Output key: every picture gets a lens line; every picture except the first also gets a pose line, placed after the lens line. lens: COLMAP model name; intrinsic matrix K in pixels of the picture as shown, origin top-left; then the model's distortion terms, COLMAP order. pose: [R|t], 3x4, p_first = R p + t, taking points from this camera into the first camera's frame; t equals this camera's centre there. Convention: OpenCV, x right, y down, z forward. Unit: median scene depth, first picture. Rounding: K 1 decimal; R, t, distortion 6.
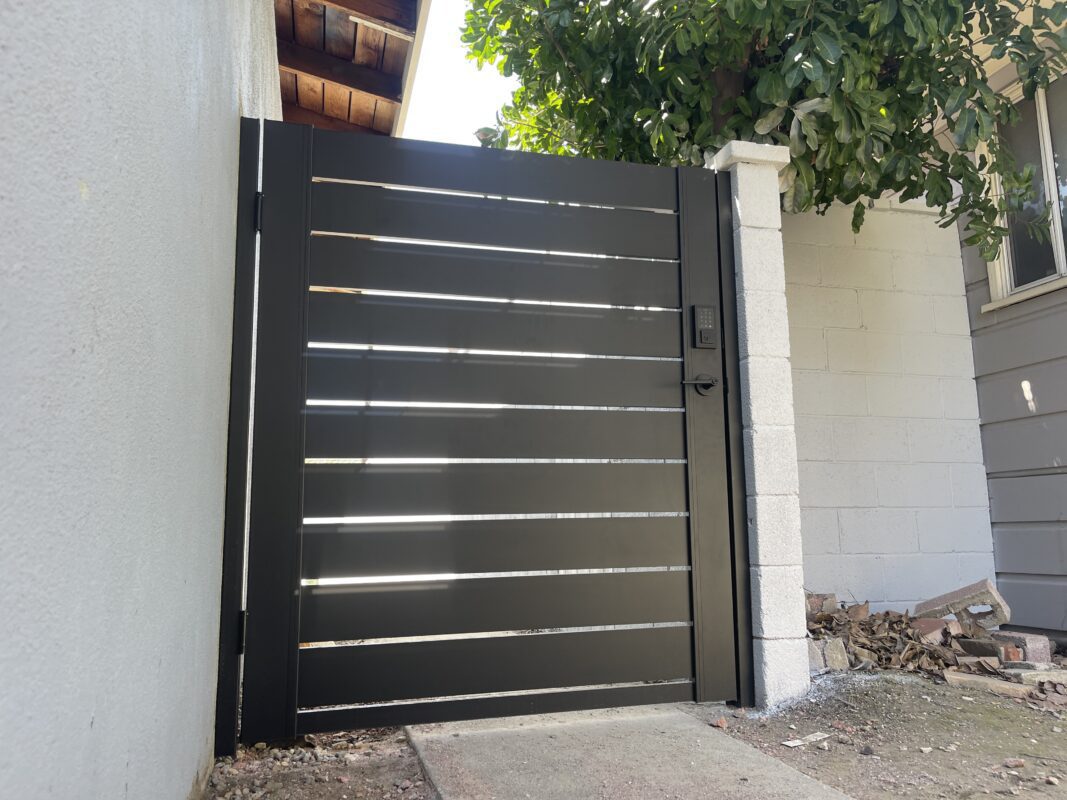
lens RADIAL K [[804.7, 0, 538.9], [0, 804.7, 407.1], [0, 0, 1]] dist [0.077168, -0.101102]
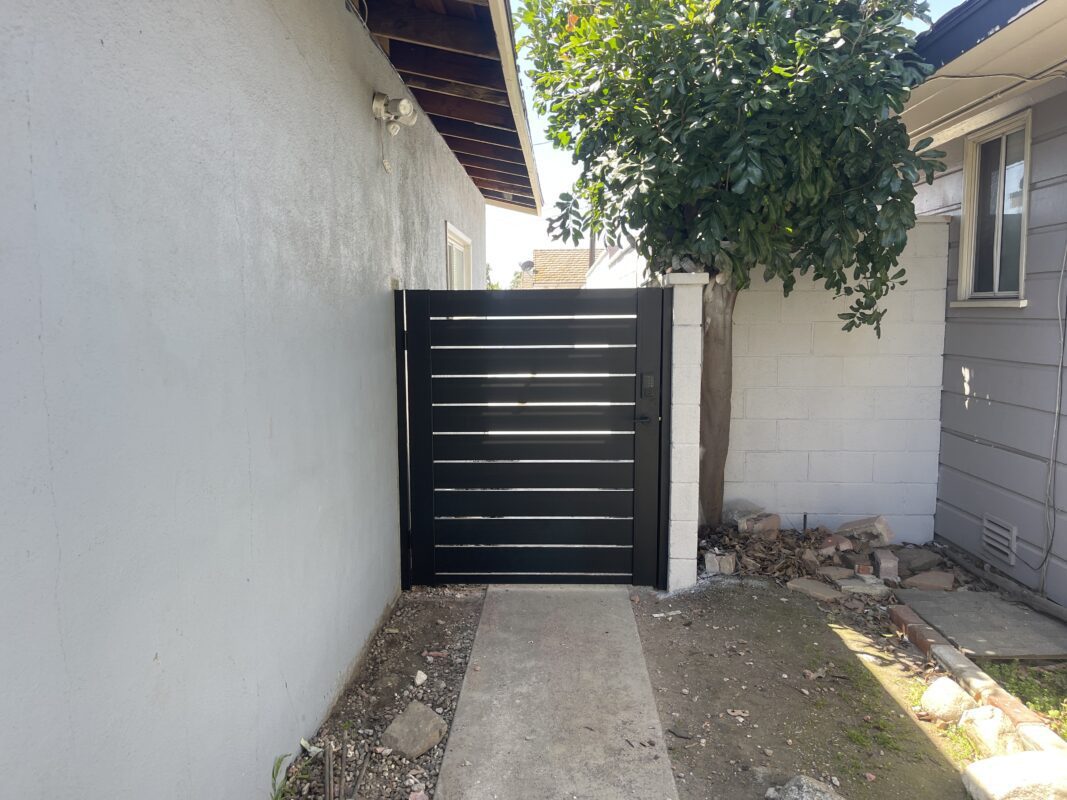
lens RADIAL K [[804.7, 0, 535.6], [0, 804.7, 394.7], [0, 0, 1]] dist [0.077168, -0.101102]
pose [[0.953826, 0.042591, -0.297324, 0.487731], [0.034903, 0.967473, 0.250557, -0.522683], [0.298325, -0.249365, 0.921314, -0.671165]]
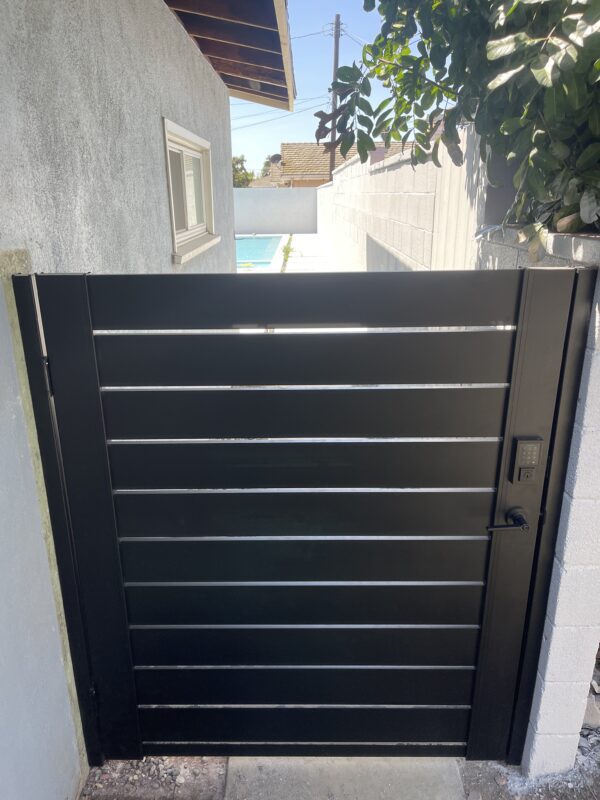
lens RADIAL K [[603.3, 0, 297.1], [0, 603.3, 399.6], [0, 0, 1]] dist [0.077168, -0.101102]
pose [[0.960645, 0.096505, -0.260477, 0.129459], [0.035100, 0.888023, 0.458457, -0.480015], [0.275553, -0.449557, 0.849687, 0.382951]]
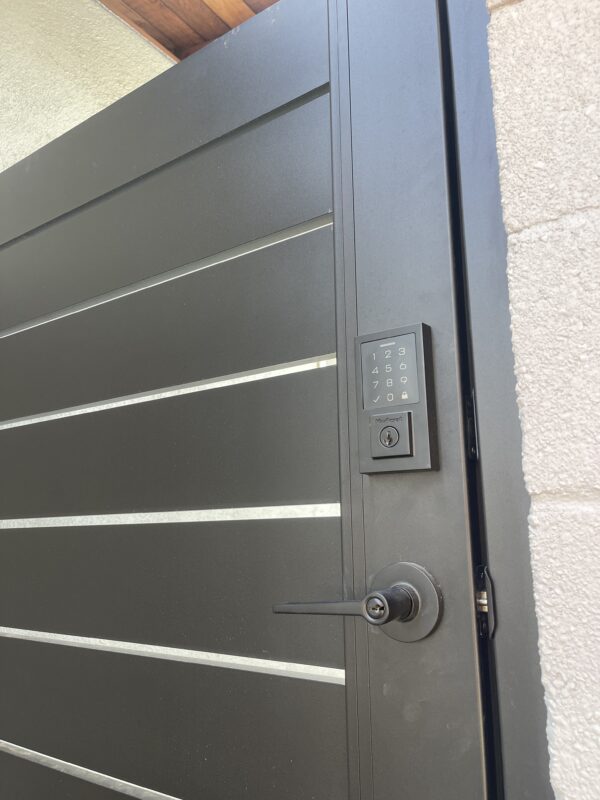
lens RADIAL K [[603.3, 0, 305.2], [0, 603.3, 408.6], [0, 0, 1]] dist [0.077168, -0.101102]
pose [[0.642738, -0.136642, -0.753801, 0.354452], [0.124128, 0.989538, -0.073535, -0.083240], [0.755963, -0.046304, 0.652975, 0.825188]]
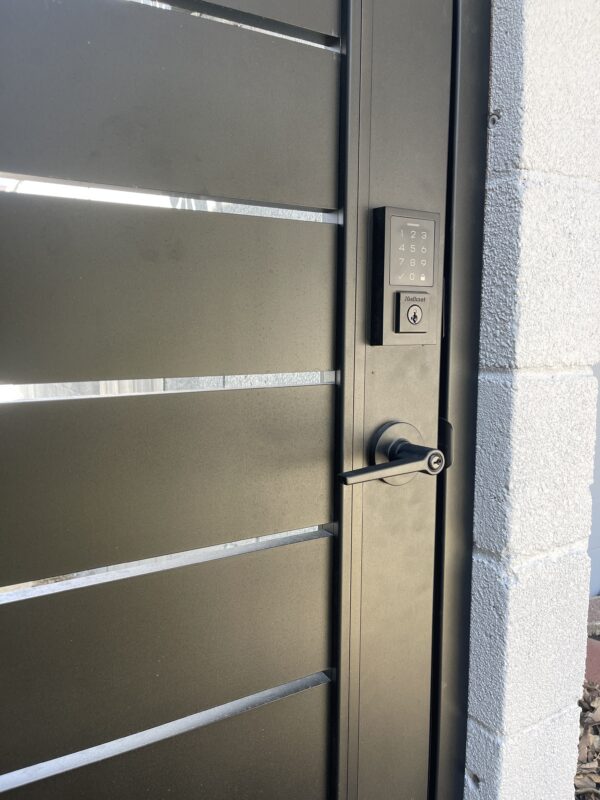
lens RADIAL K [[603.3, 0, 296.6], [0, 603.3, 397.7], [0, 0, 1]] dist [0.077168, -0.101102]
pose [[0.966722, -0.012549, 0.255523, 0.097580], [-0.053888, 0.966399, 0.251335, -0.111963], [-0.250091, -0.256740, 0.933562, 0.766196]]
